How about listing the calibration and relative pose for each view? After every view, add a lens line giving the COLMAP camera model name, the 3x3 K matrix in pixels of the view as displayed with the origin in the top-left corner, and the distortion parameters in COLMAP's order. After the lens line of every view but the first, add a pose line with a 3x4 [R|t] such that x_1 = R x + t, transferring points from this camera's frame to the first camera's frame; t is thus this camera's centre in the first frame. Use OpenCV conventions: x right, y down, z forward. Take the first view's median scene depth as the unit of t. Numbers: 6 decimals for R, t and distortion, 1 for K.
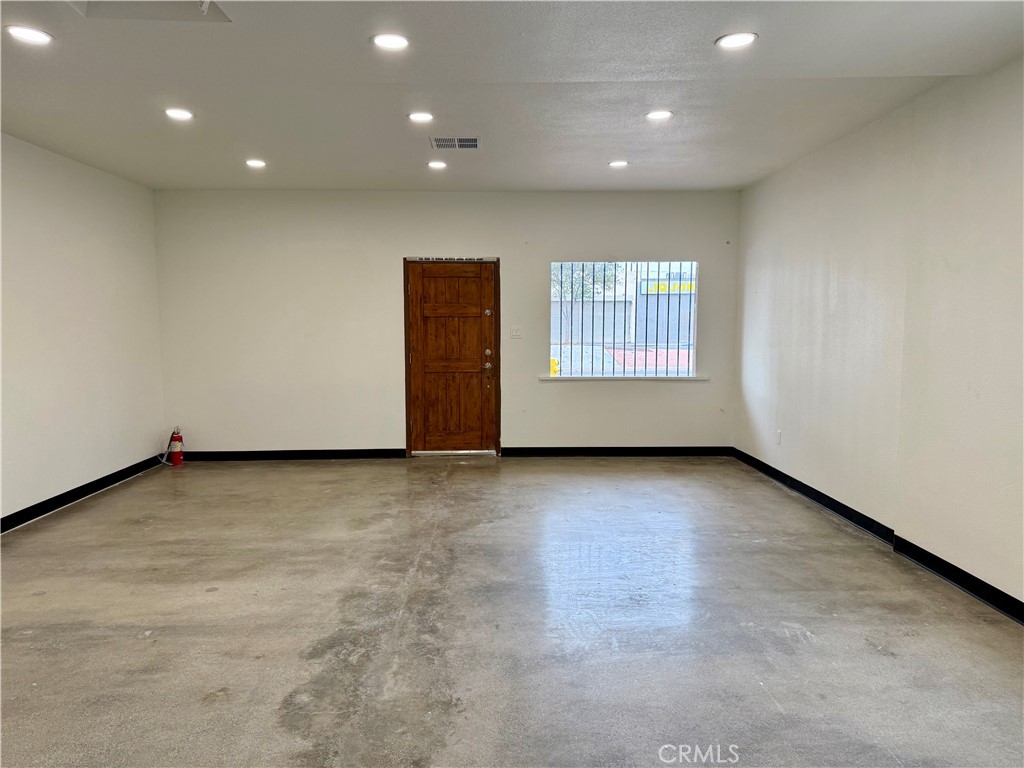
lens RADIAL K [[711.1, 0, 514.8], [0, 711.1, 387.2], [0, 0, 1]] dist [0.106842, -0.162551]
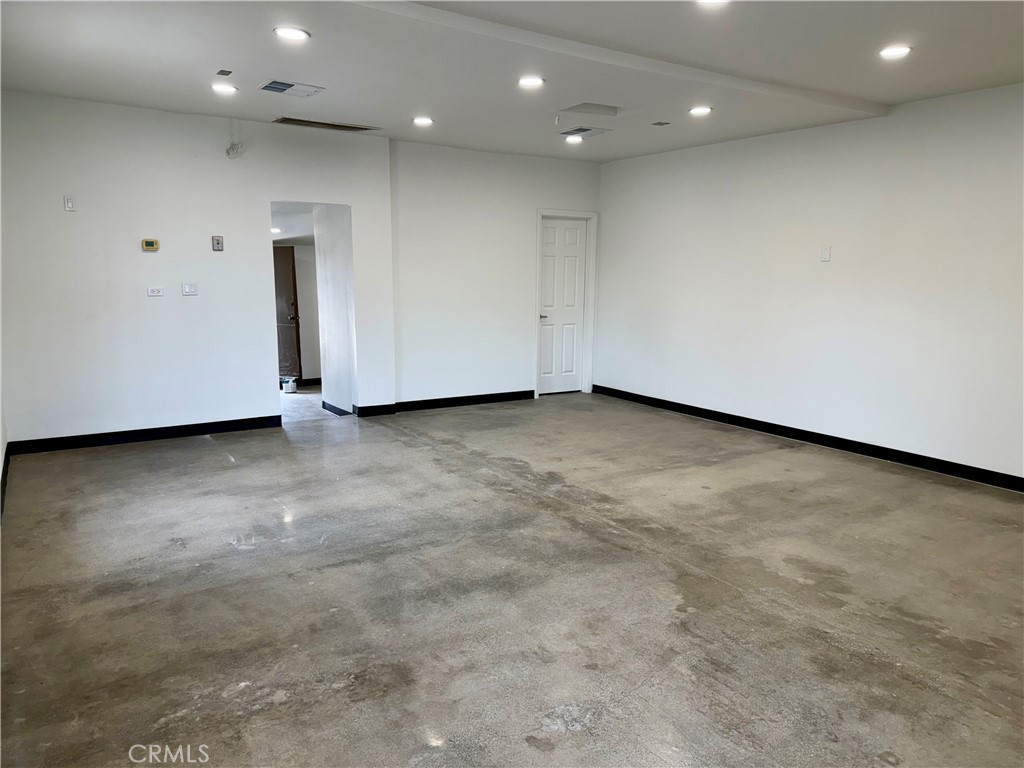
lens RADIAL K [[711.1, 0, 514.8], [0, 711.1, 387.2], [0, 0, 1]] dist [0.106842, -0.162551]
pose [[-0.852917, 0.074693, -0.516676, 0.392130], [-0.060856, 0.968738, 0.240506, -0.135828], [0.518488, 0.236574, -0.821707, 1.383746]]
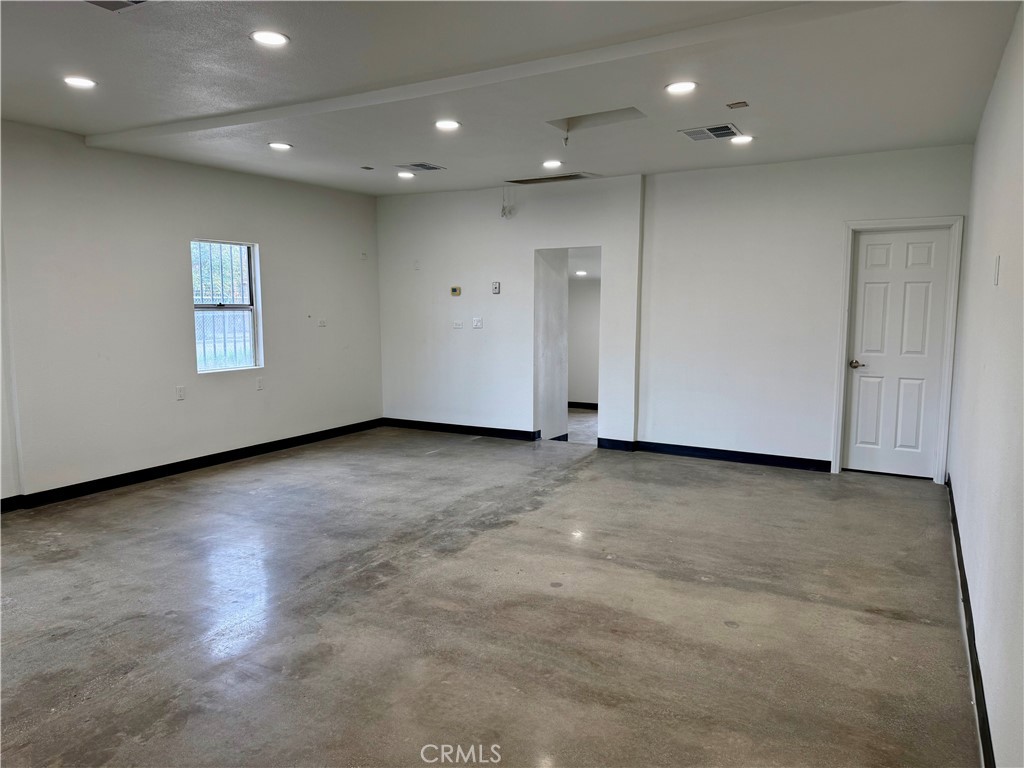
lens RADIAL K [[711.1, 0, 514.8], [0, 711.1, 387.2], [0, 0, 1]] dist [0.106842, -0.162551]
pose [[-0.858187, -0.058091, 0.510040, -0.646160], [0.051367, 0.978872, 0.197918, -0.137954], [-0.510761, 0.196049, -0.837071, 1.358557]]
